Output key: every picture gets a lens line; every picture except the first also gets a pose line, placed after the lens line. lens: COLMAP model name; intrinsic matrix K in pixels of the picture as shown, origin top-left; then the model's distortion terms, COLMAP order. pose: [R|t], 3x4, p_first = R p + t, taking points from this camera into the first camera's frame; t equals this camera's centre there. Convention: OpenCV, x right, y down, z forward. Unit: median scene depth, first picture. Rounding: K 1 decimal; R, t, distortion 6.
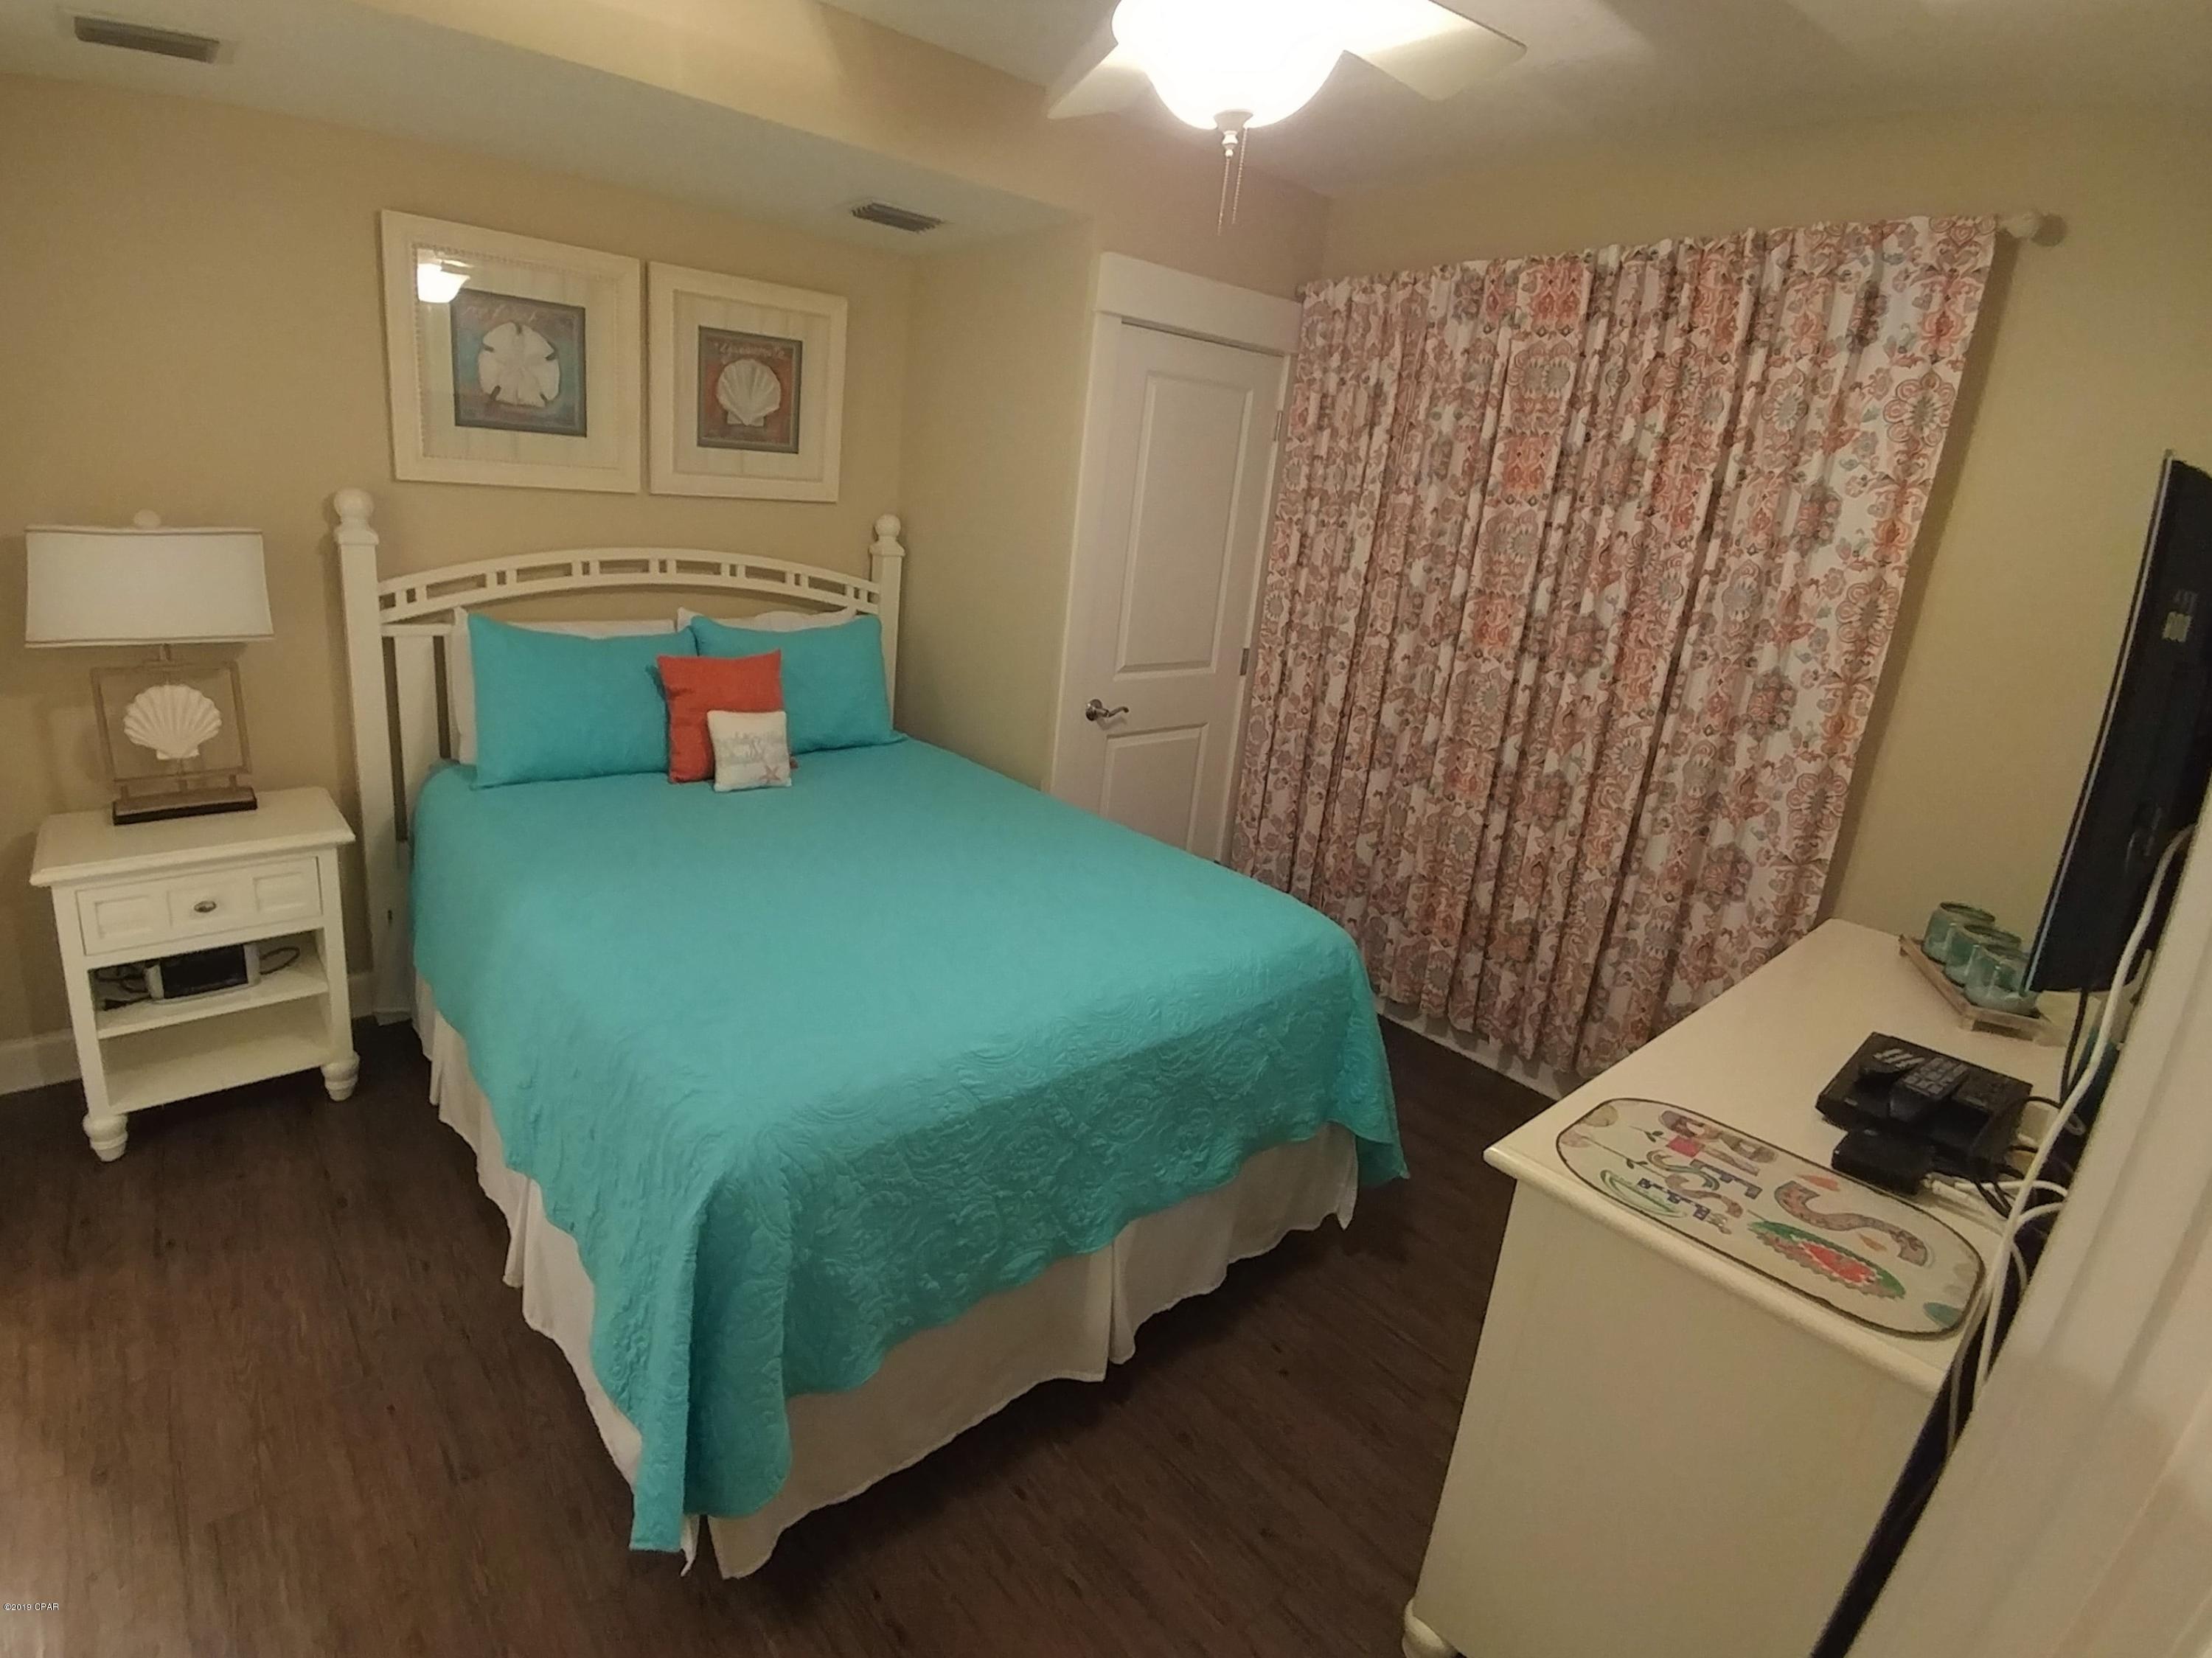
lens RADIAL K [[1021.3, 0, 957.2], [0, 1021.3, 746.9], [0, 0, 1]] dist [0.035509, -0.041844]
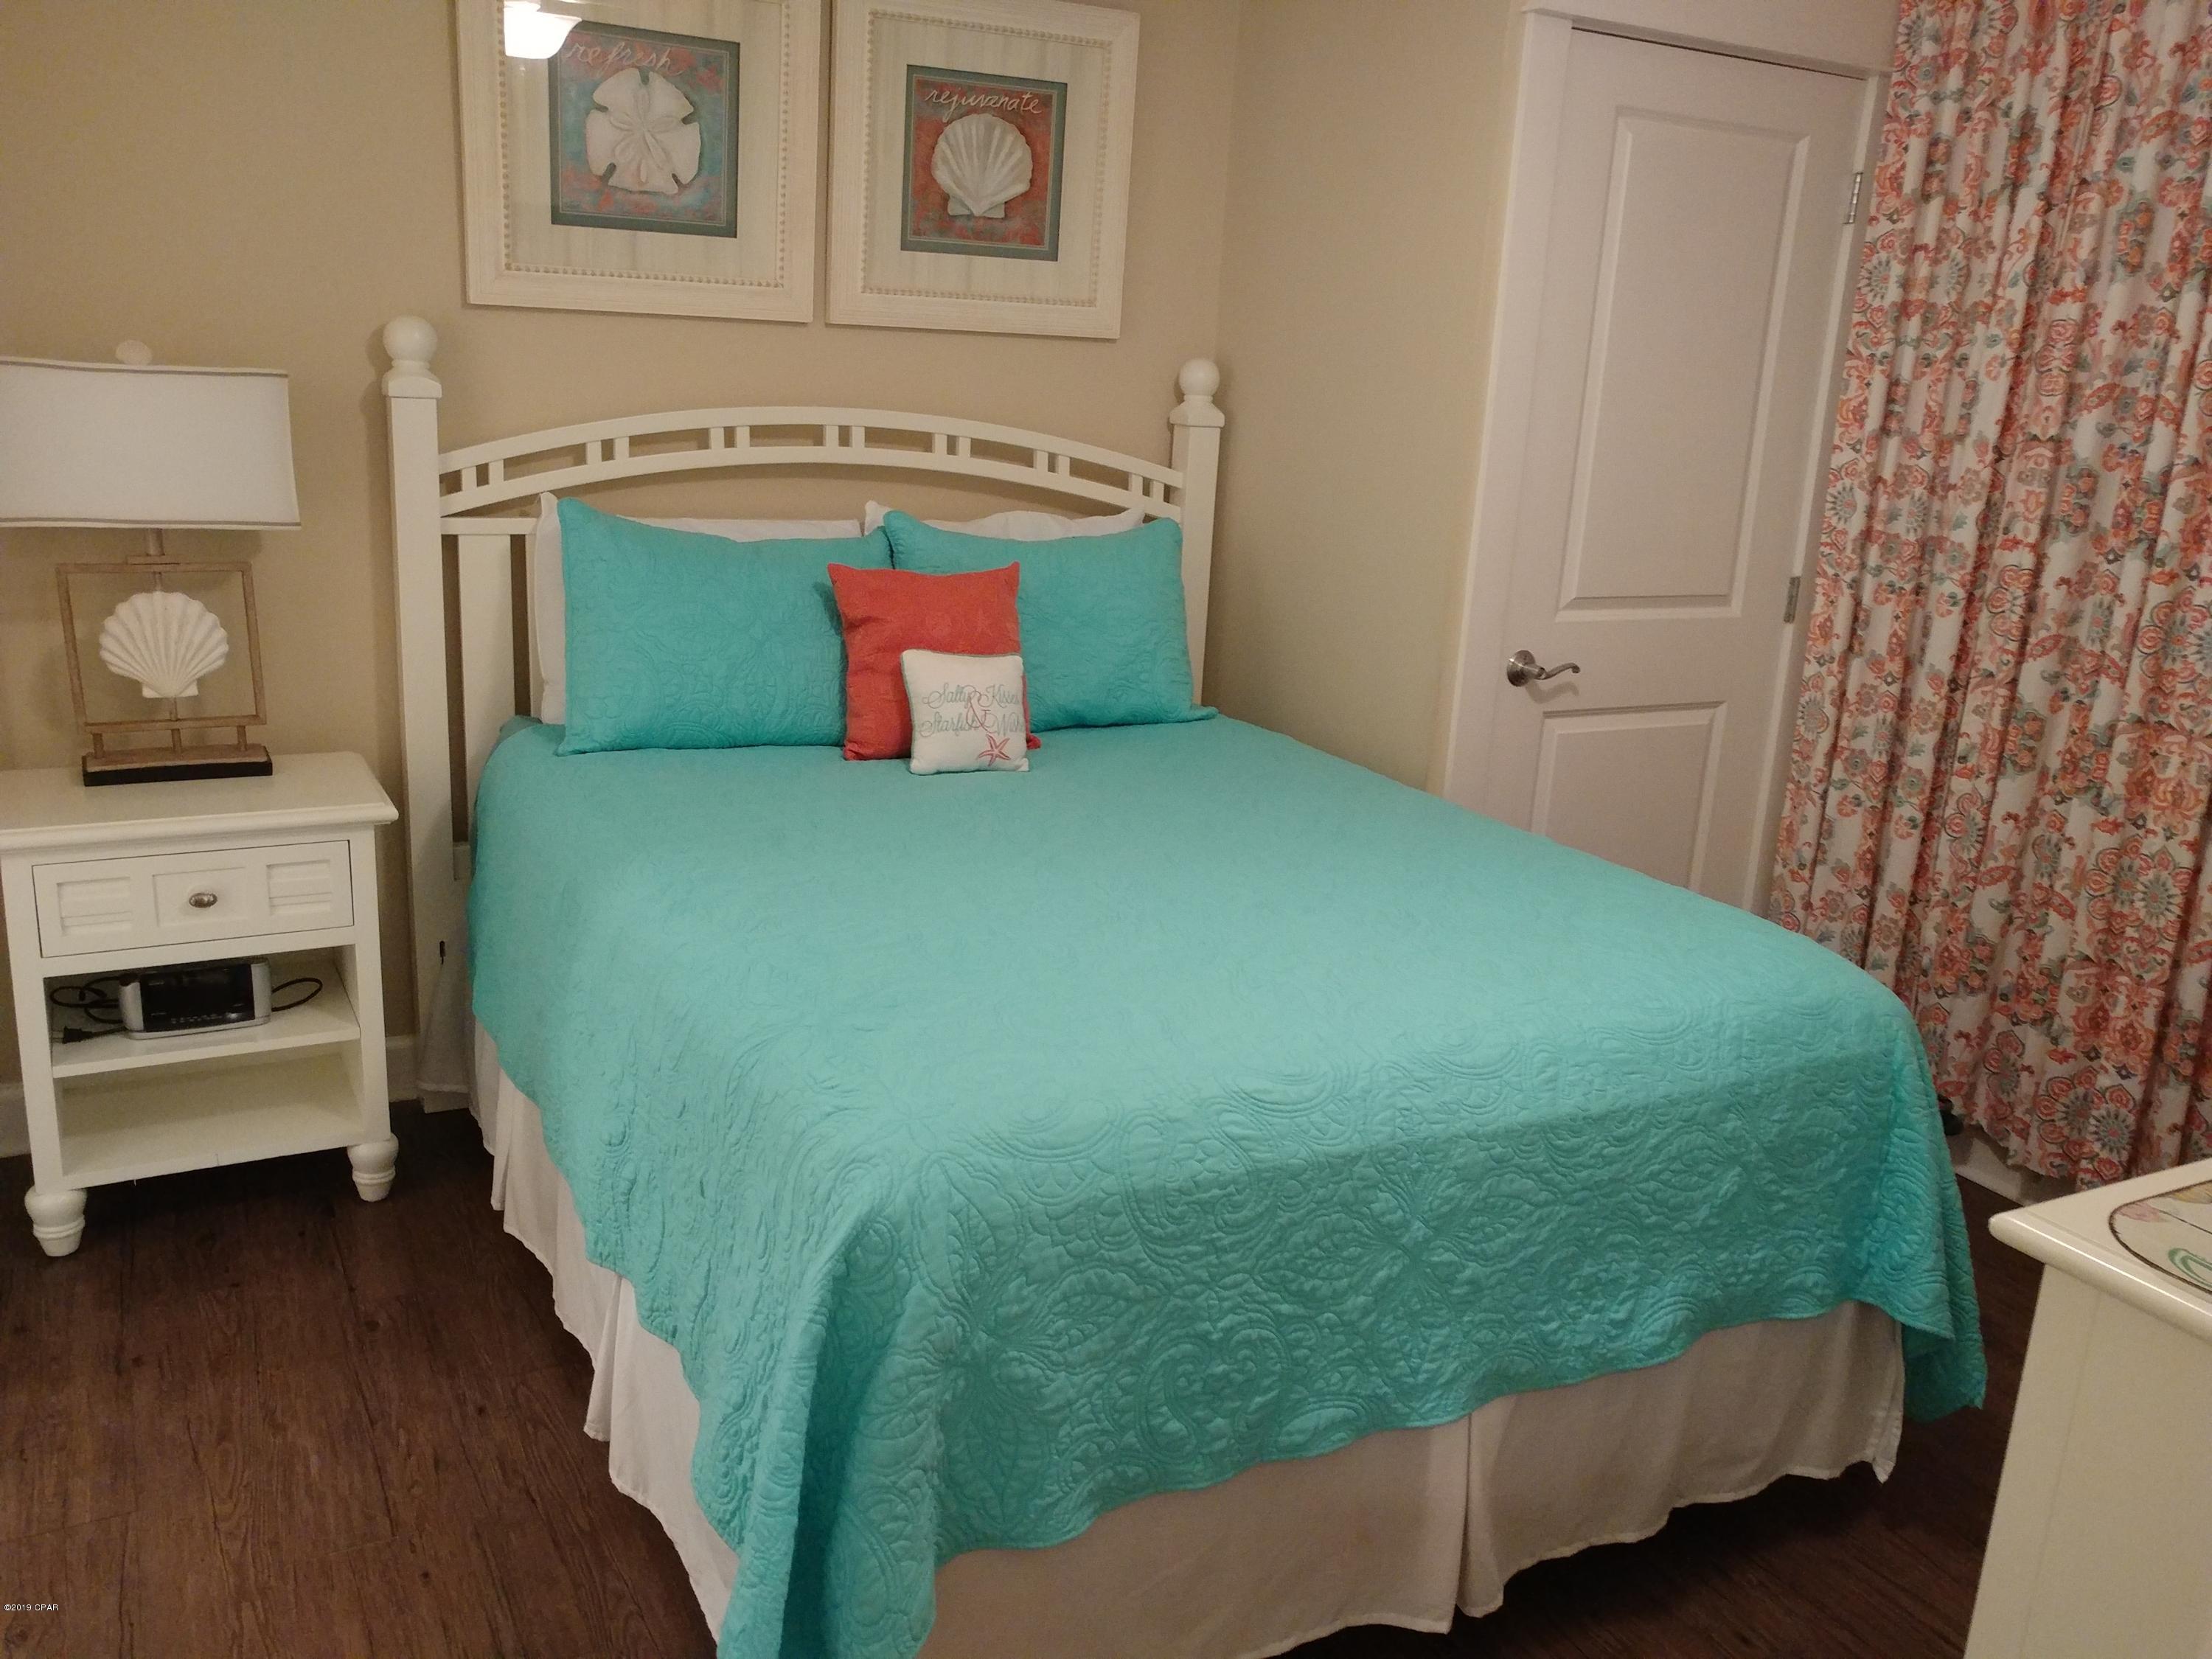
lens RADIAL K [[1760.5, 0, 1095.7], [0, 1760.5, 827.8], [0, 0, 1]] dist [-0.046977, 0.094565]
pose [[0.988213, 0.025800, -0.150897, 0.051299], [-0.025473, 0.999667, 0.004101, 0.073301], [0.150953, -0.000209, 0.988541, -0.085731]]
